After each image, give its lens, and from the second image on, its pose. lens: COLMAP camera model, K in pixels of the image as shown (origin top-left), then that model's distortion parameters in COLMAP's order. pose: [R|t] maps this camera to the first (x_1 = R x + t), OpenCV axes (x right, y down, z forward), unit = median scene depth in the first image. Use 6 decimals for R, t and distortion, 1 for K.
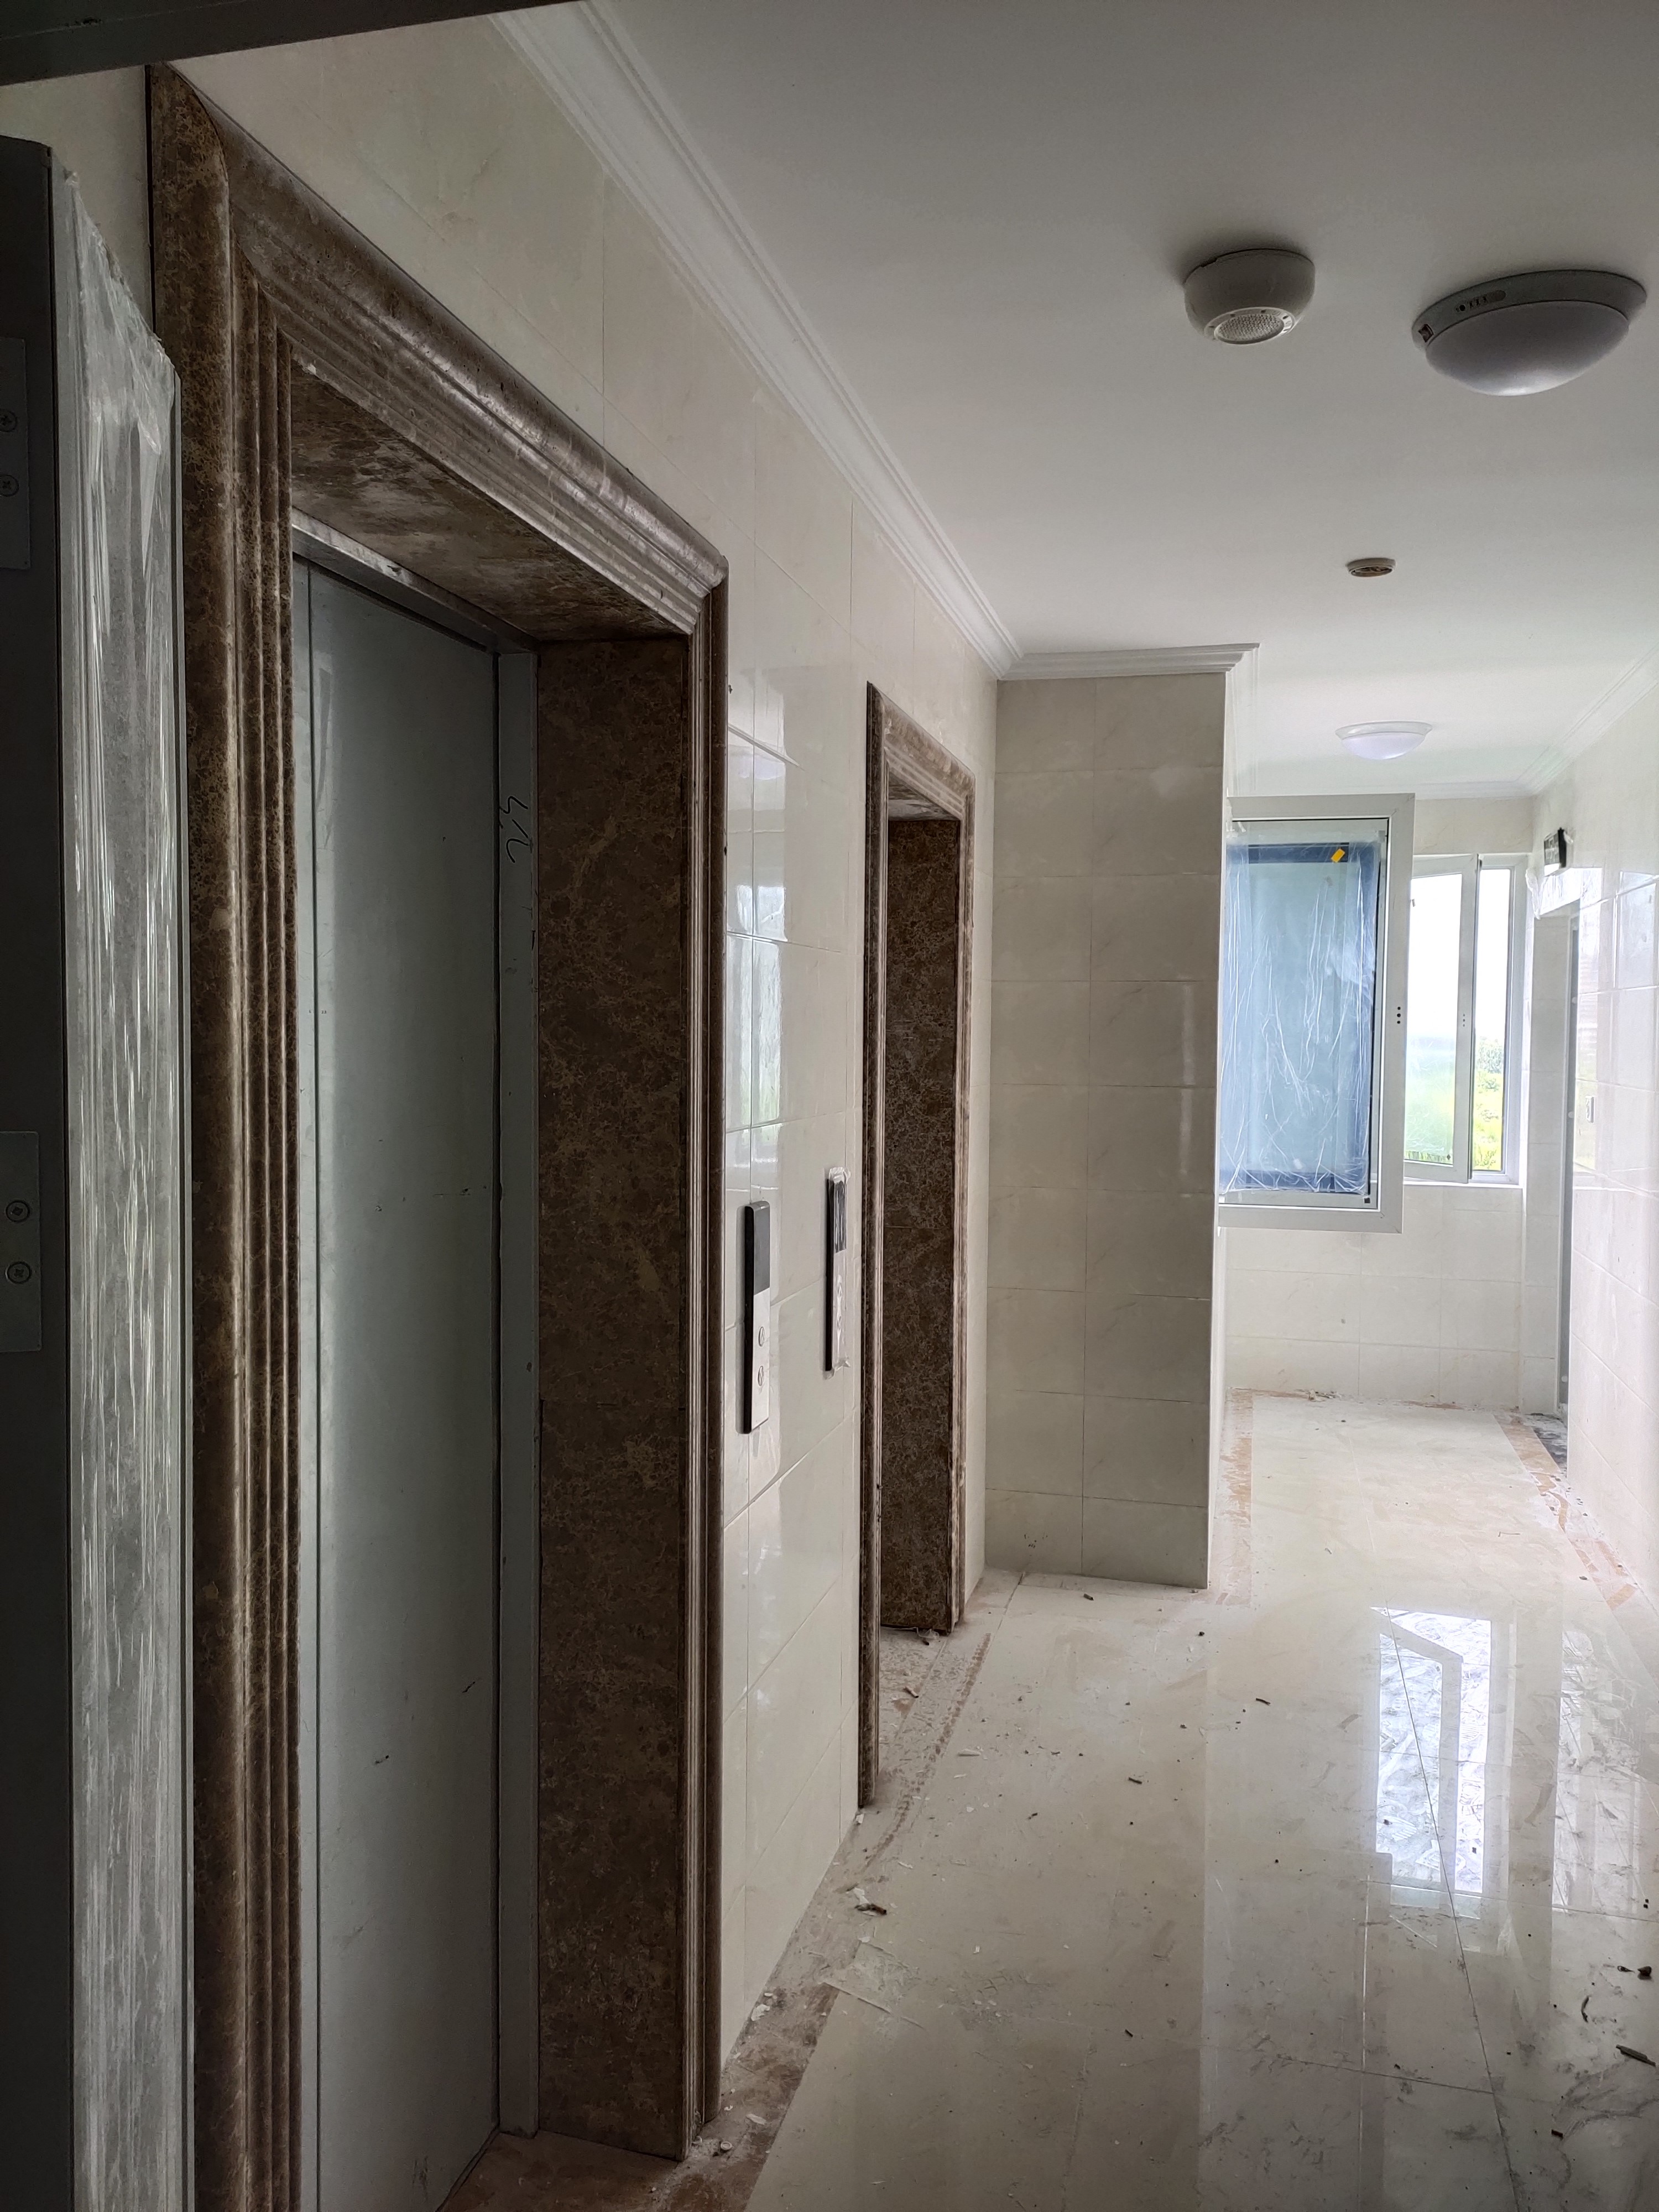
lens RADIAL K [[1722.2, 0, 829.5], [0, 1722.2, 1106.0], [0, 0, 1]] dist [0.028949, 0.001273]
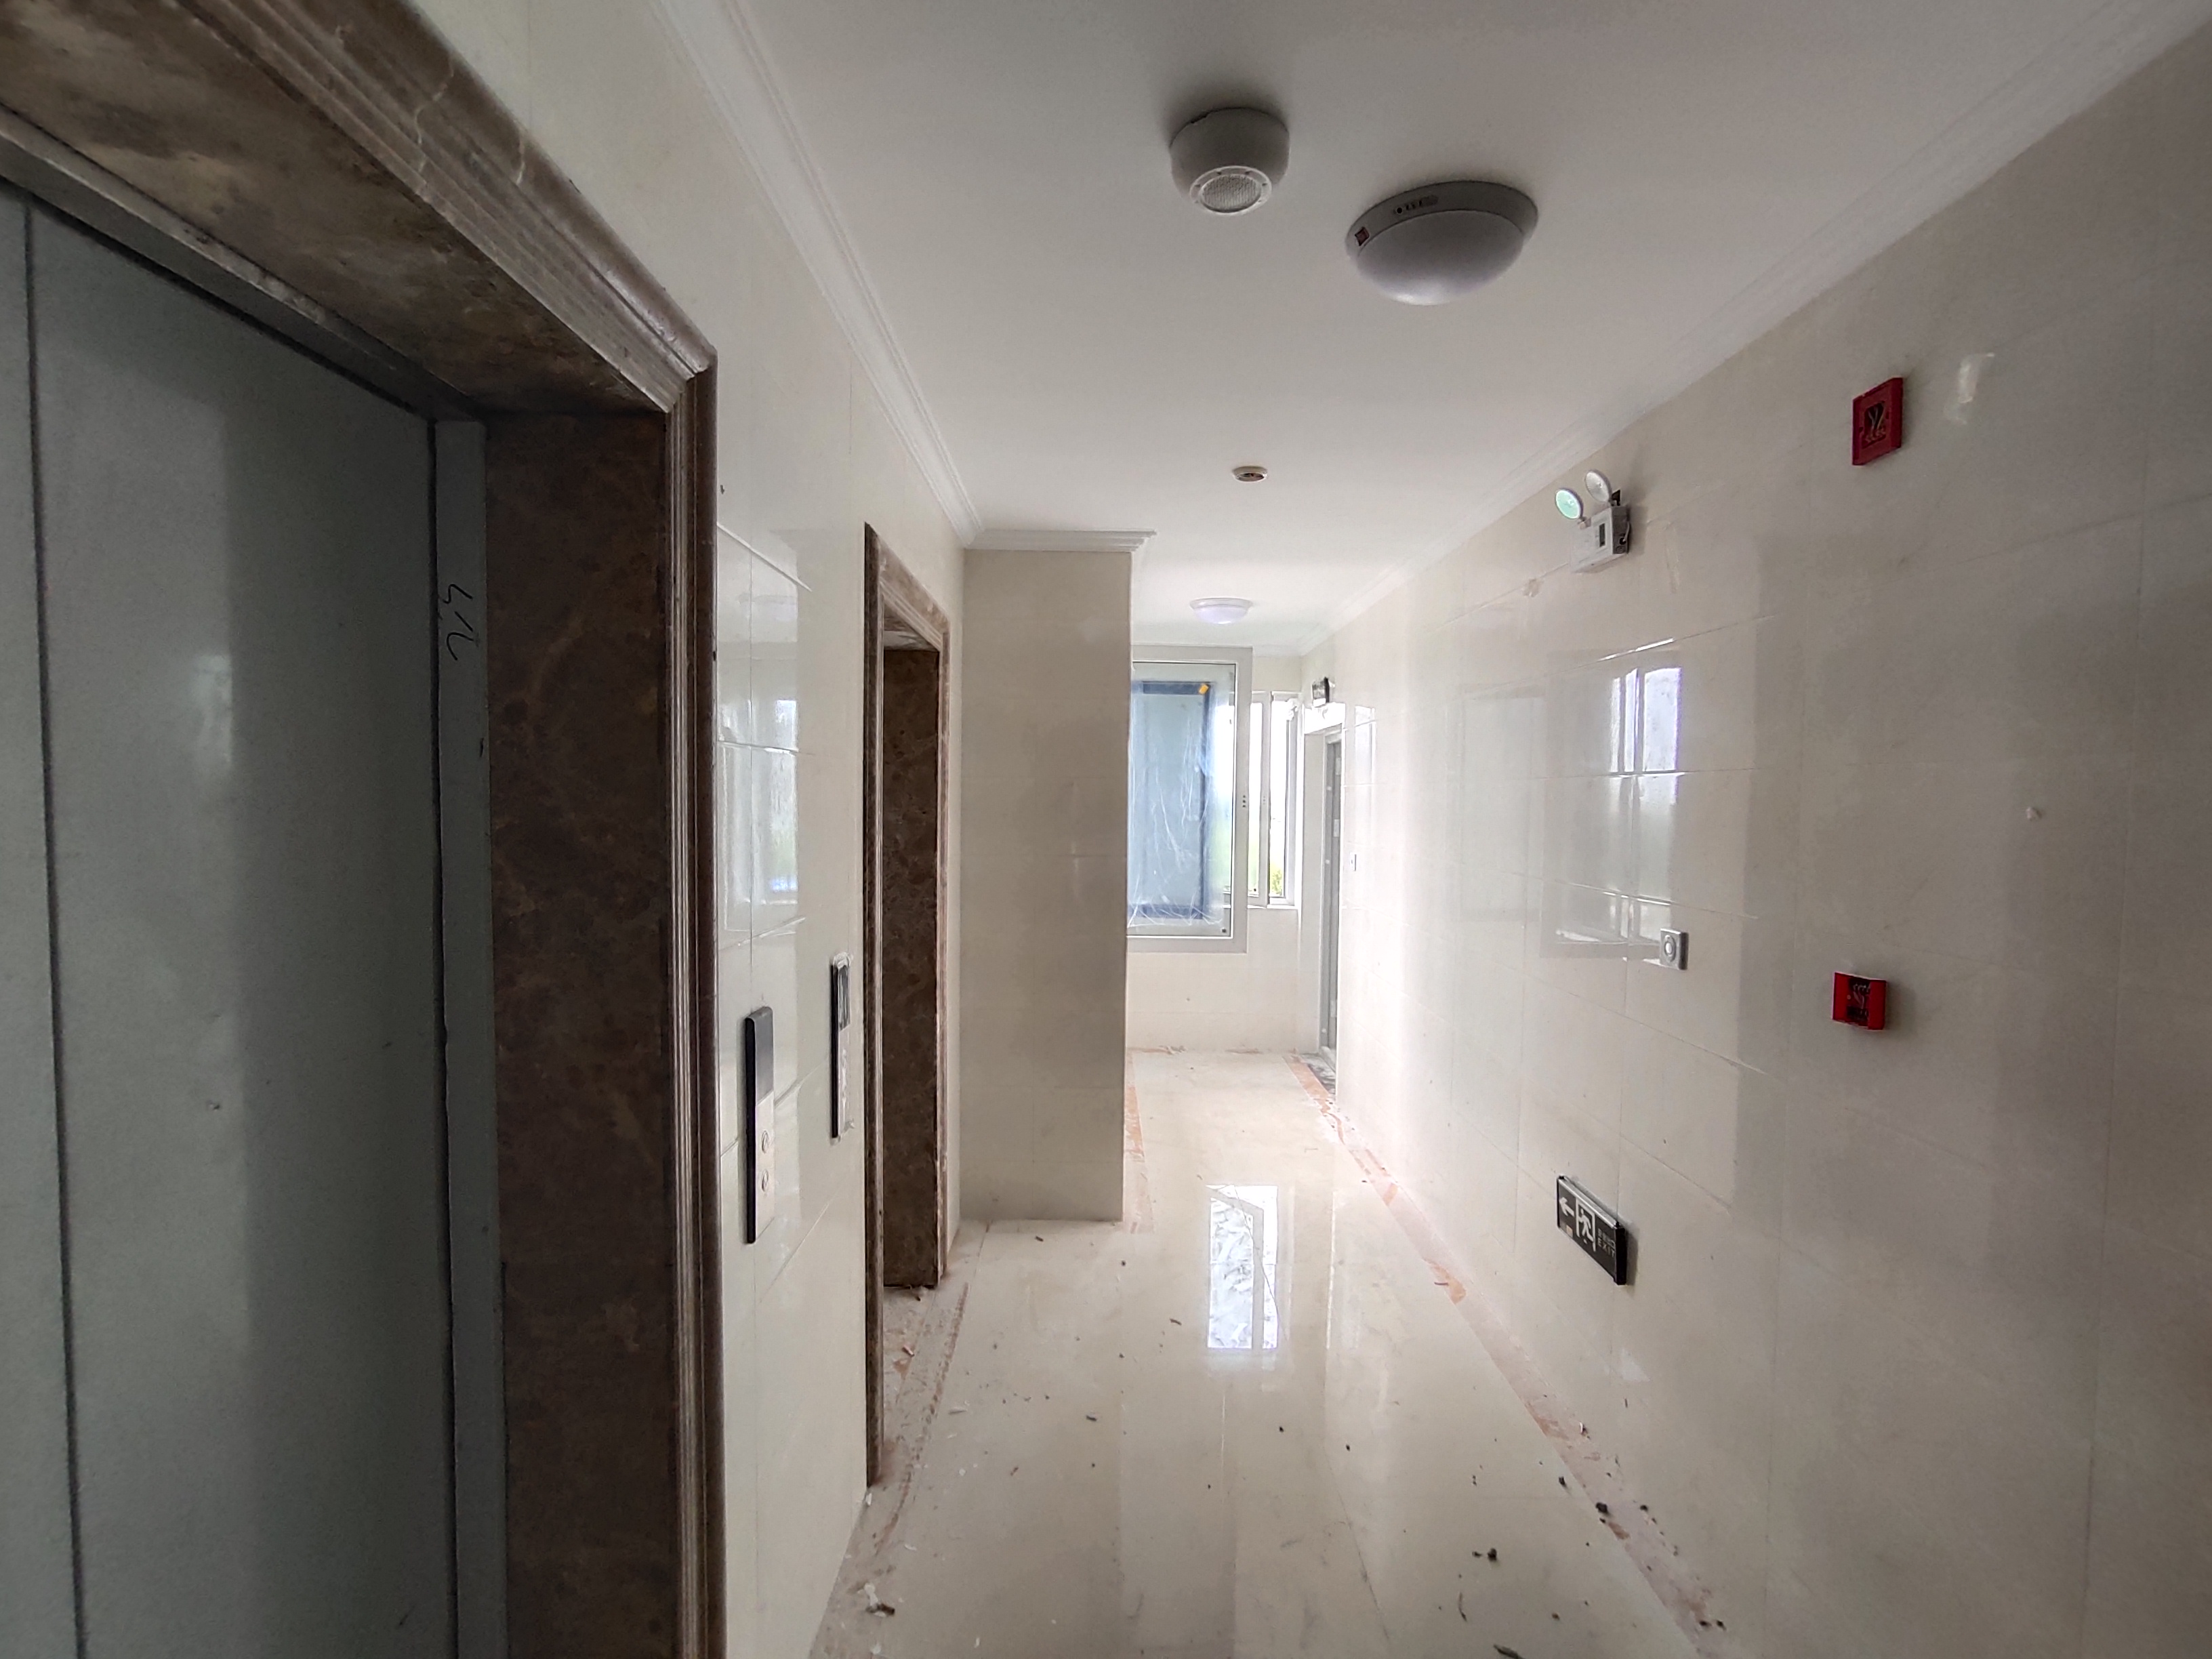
lens RADIAL K [[1031.2, 0, 1106.0], [0, 1031.2, 829.5], [0, 0, 1]] dist [-0.048290, 0.027163]
pose [[0.967490, -0.007642, 0.252792, 0.002555], [0.010060, 0.999915, -0.008276, -0.028775], [-0.252707, 0.010550, 0.967485, 0.251535]]
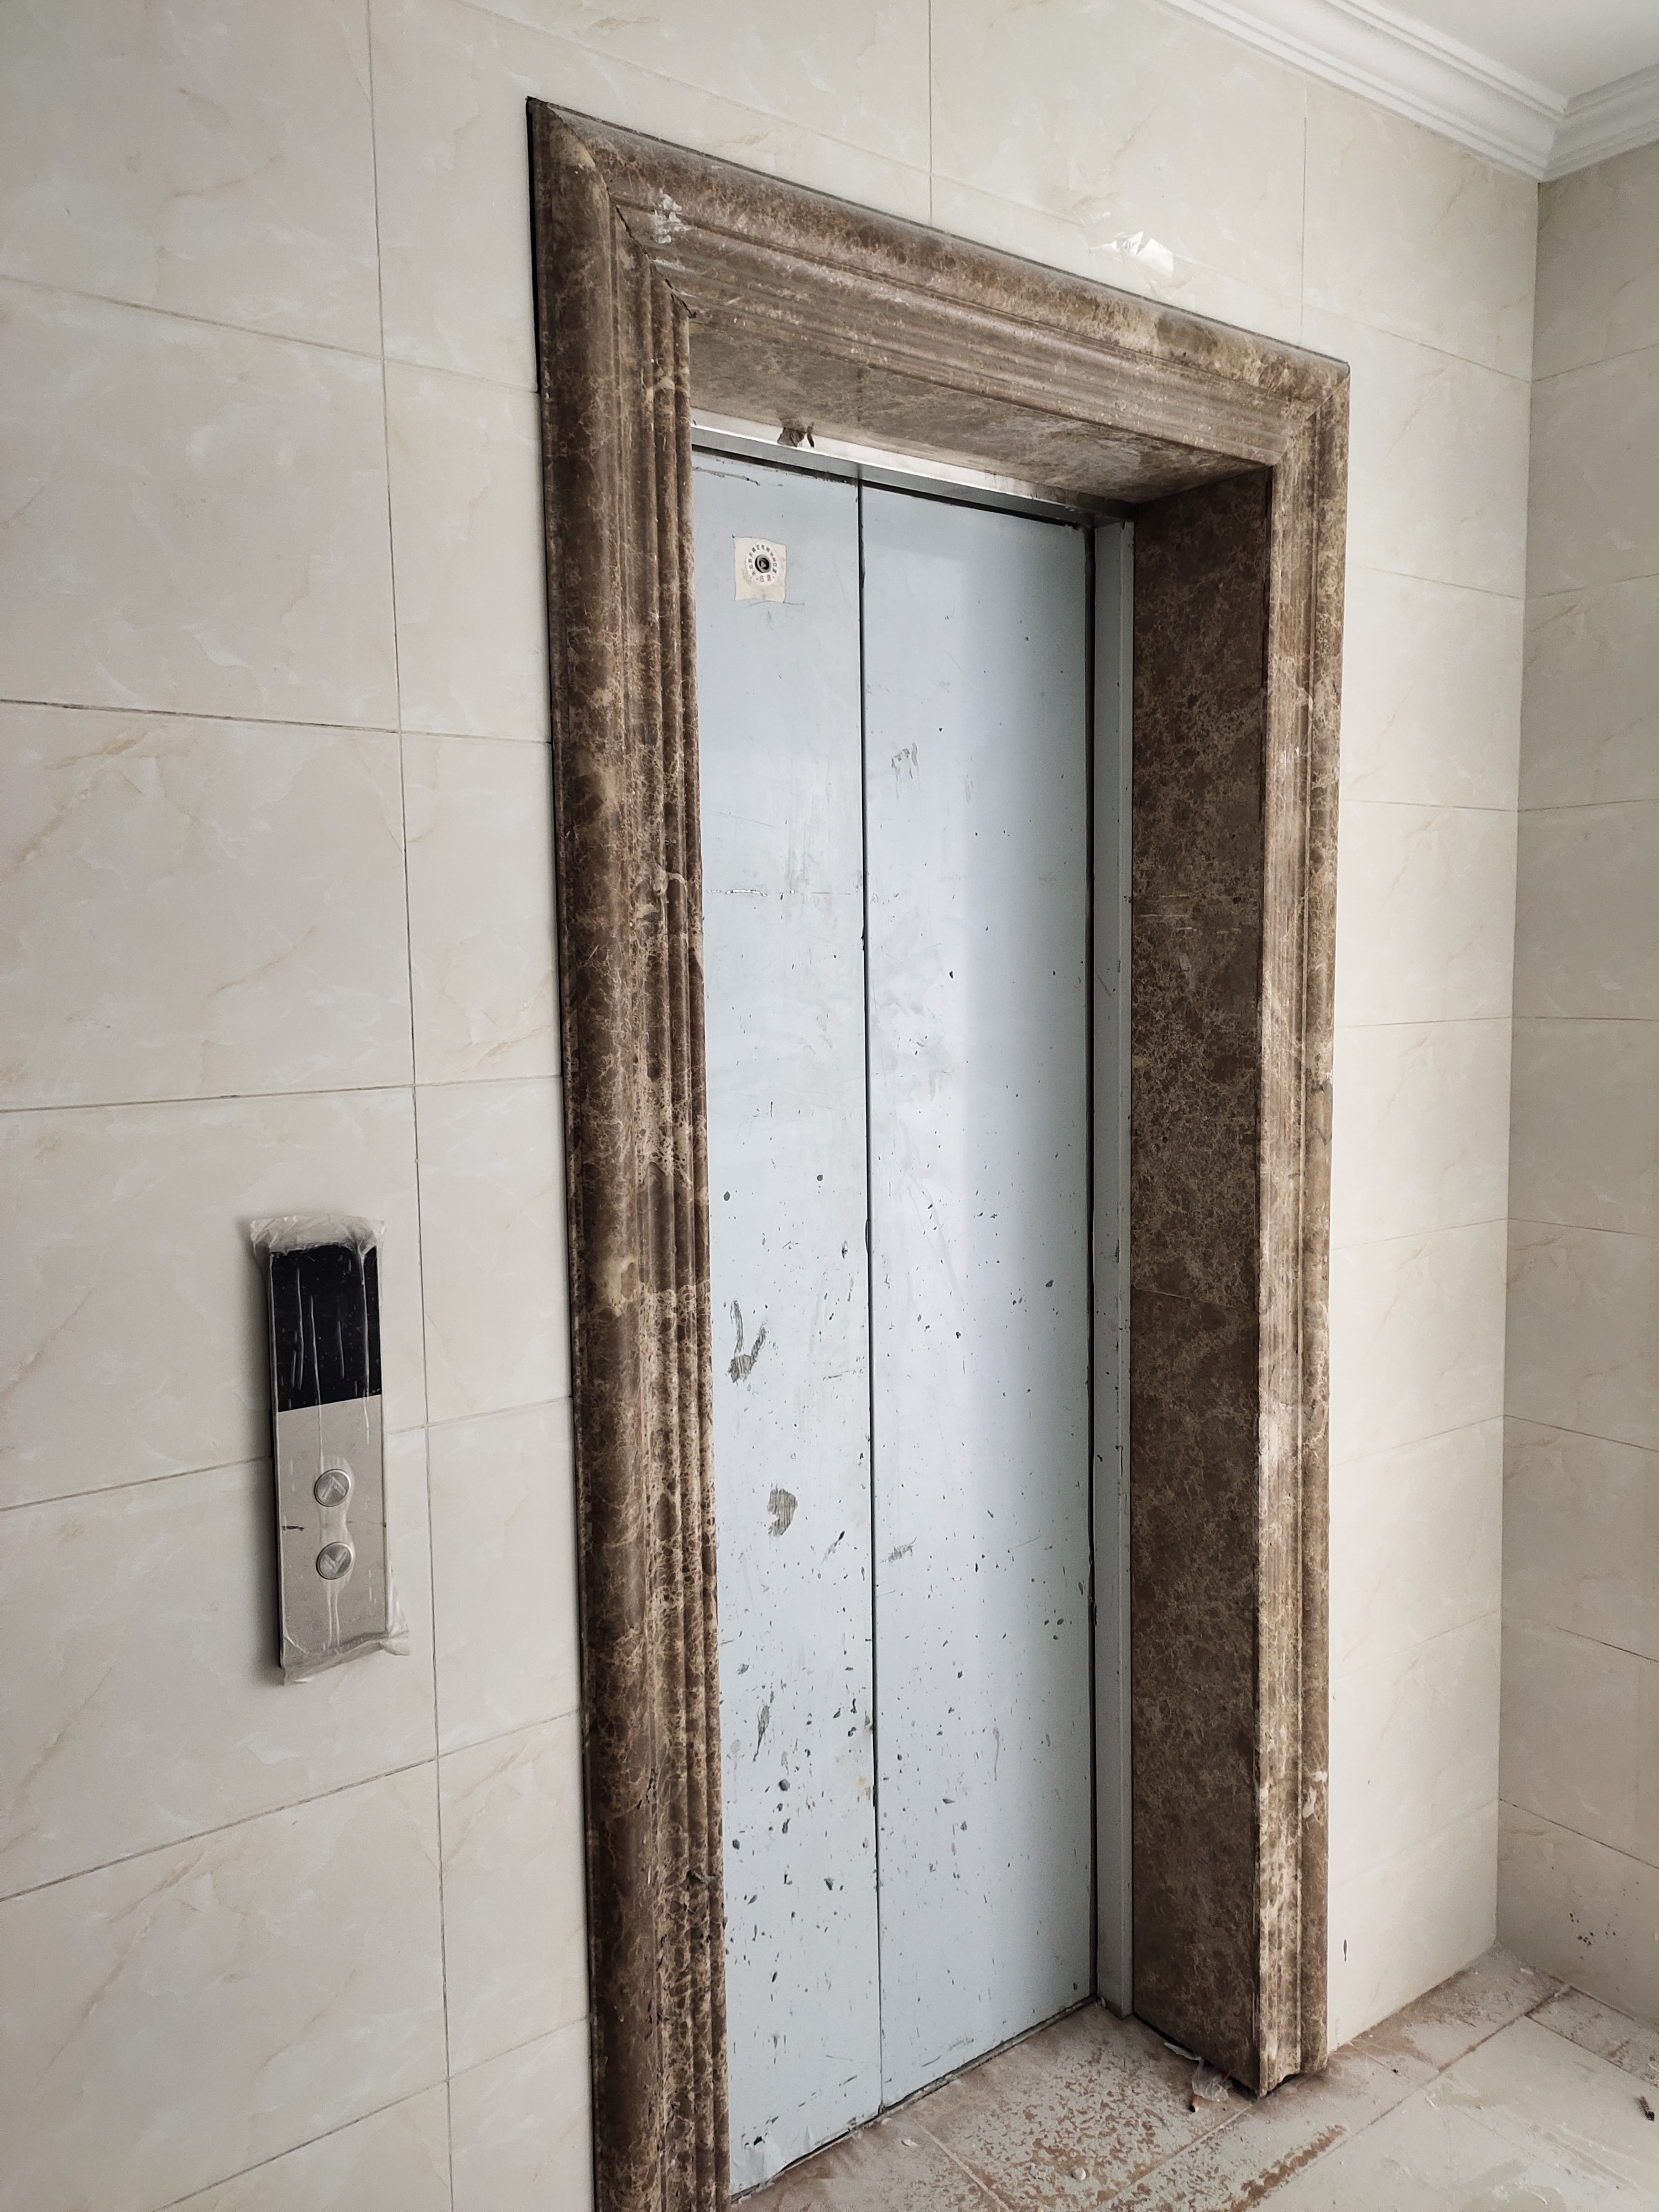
lens RADIAL K [[1713.7, 0, 829.5], [0, 1713.7, 1106.0], [0, 0, 1]] dist [0.041702, -0.002502]
pose [[0.790111, 0.035984, -0.611906, 0.294163], [-0.007240, 0.998754, 0.049384, -0.012306], [0.612920, -0.034588, 0.789387, 0.570222]]
